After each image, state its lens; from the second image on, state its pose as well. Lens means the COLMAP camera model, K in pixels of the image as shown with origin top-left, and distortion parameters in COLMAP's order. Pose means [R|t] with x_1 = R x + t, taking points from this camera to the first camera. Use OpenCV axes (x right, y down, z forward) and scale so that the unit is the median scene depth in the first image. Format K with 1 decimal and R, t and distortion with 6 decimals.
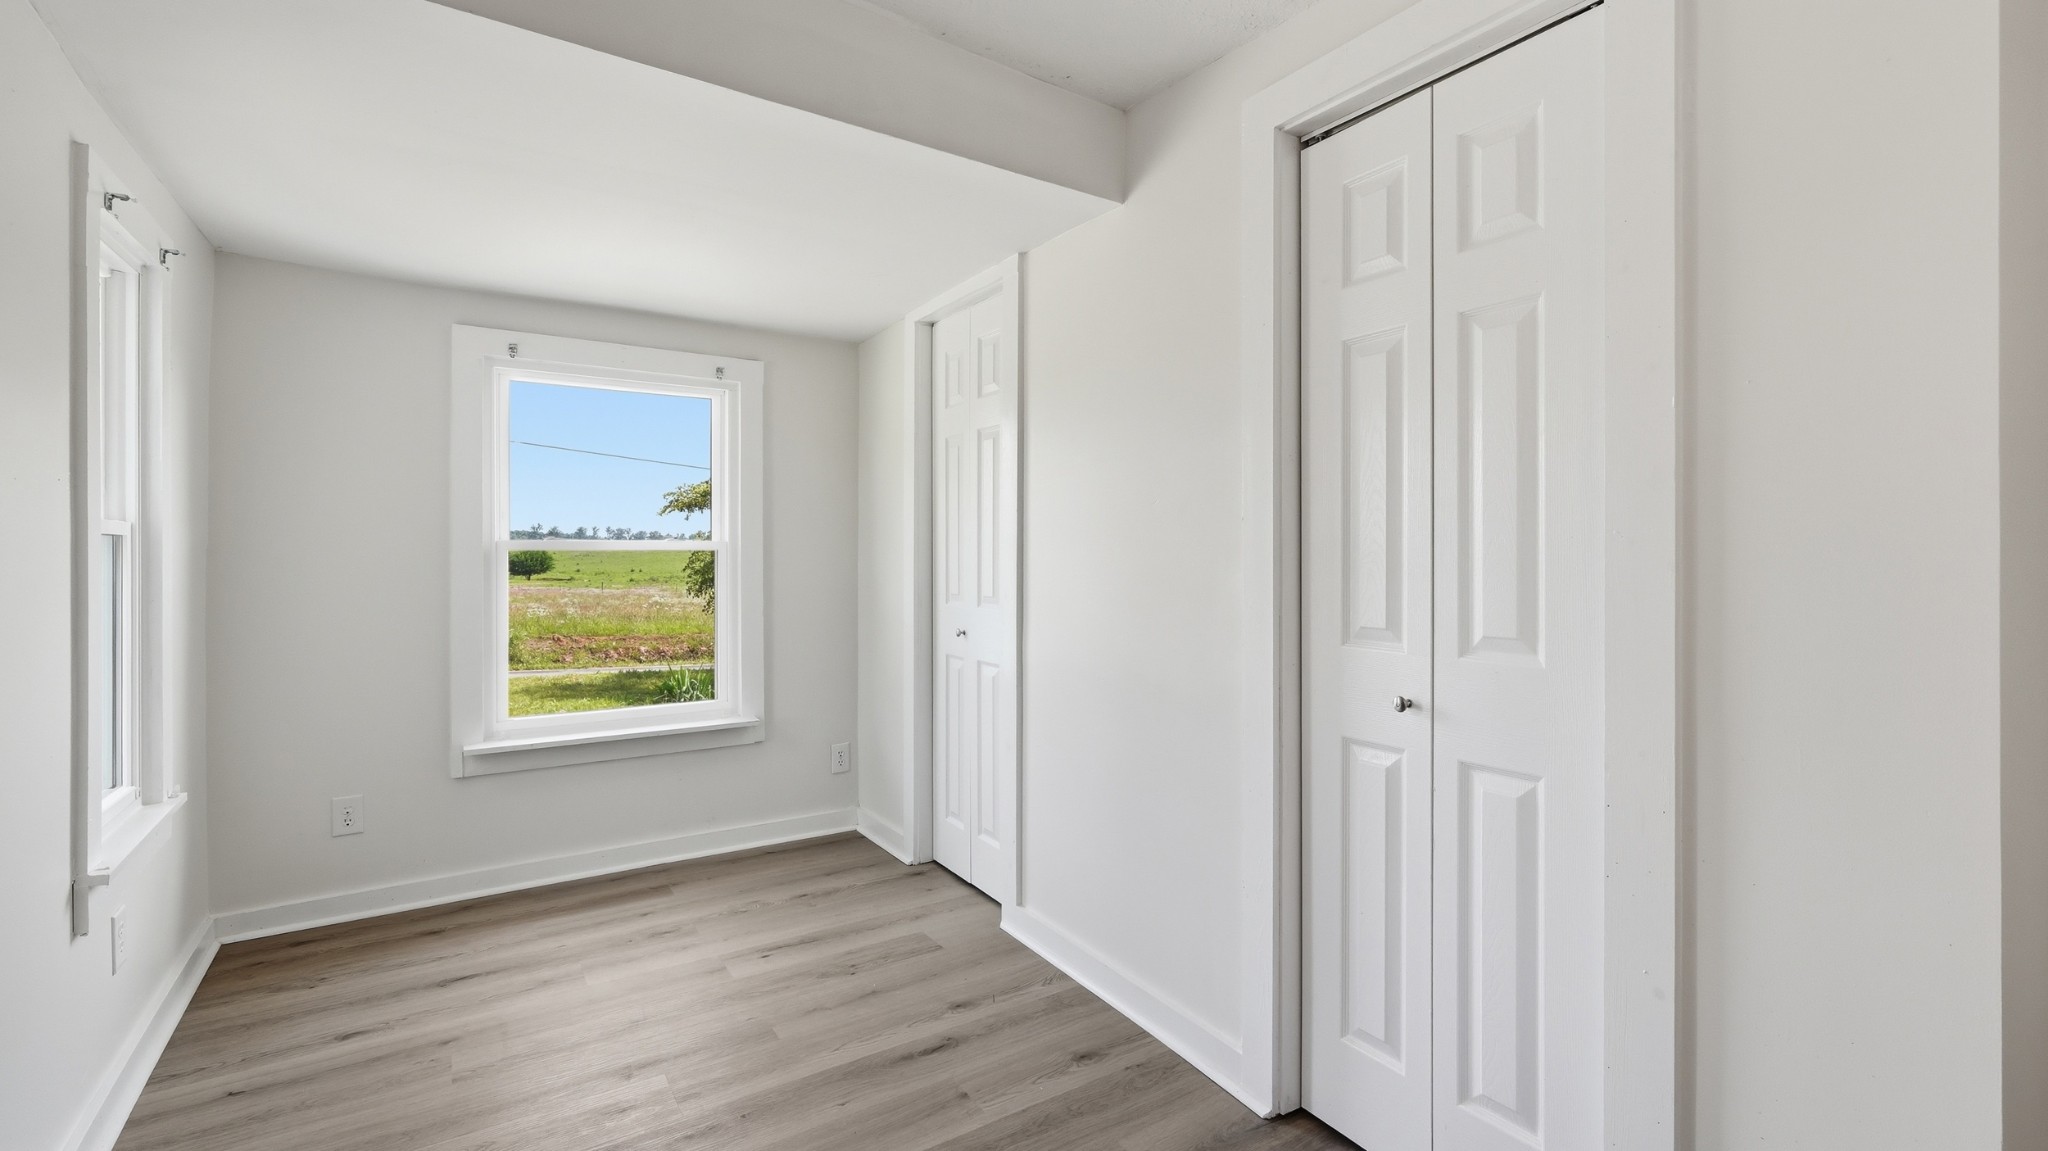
lens RADIAL K [[894.4, 0, 1034.4], [0, 894.4, 559.8], [0, 0, 1]] dist [-0.000698, 0.000718]
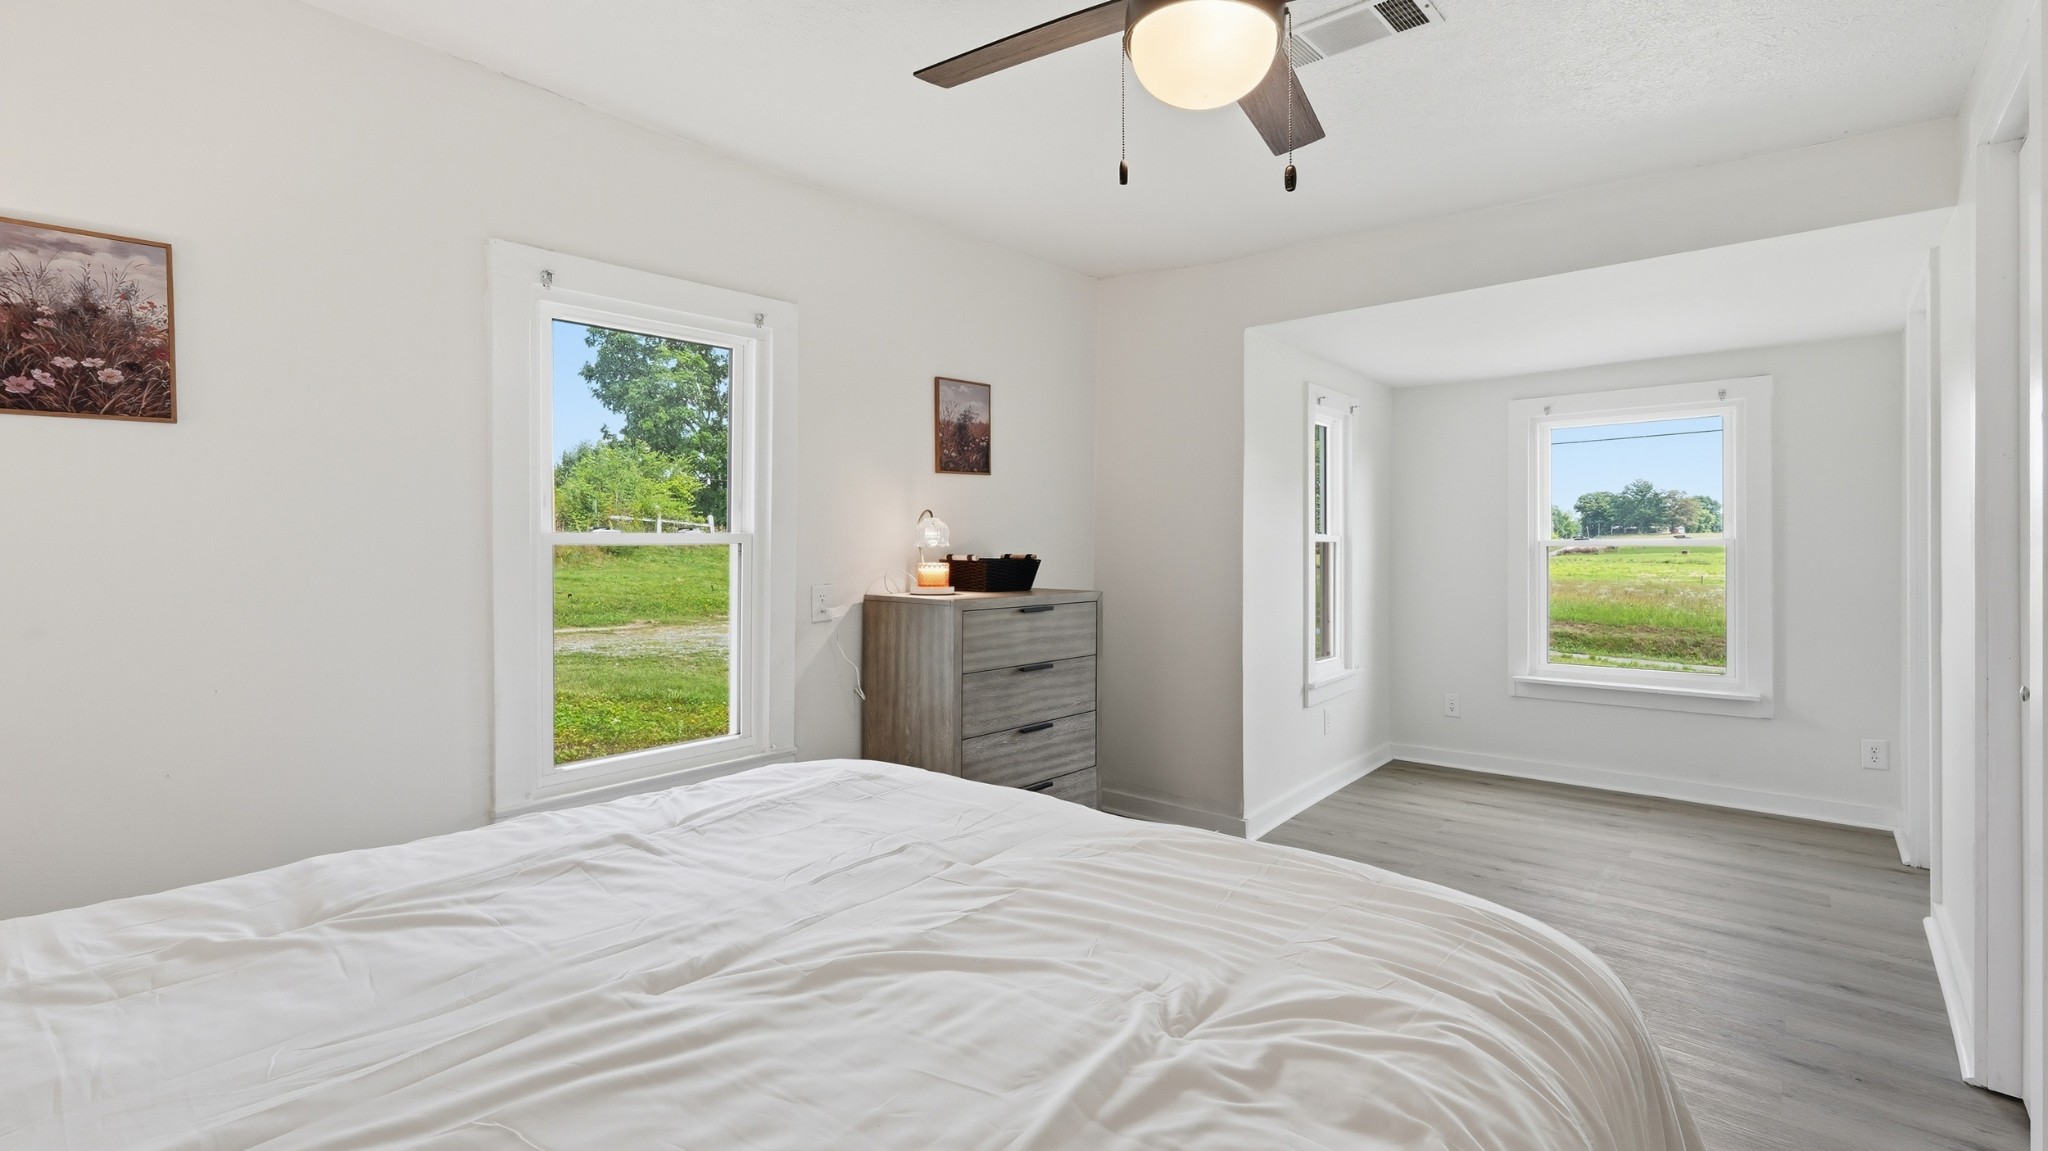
lens RADIAL K [[914.3, 0, 1025.1], [0, 914.3, 539.2], [0, 0, 1]] dist [-0.026444, 0.029453]
pose [[0.277345, -0.010705, -0.960711, 0.628099], [-0.003974, 0.999917, -0.012289, -0.001458], [0.960762, 0.007226, 0.277280, -0.239807]]
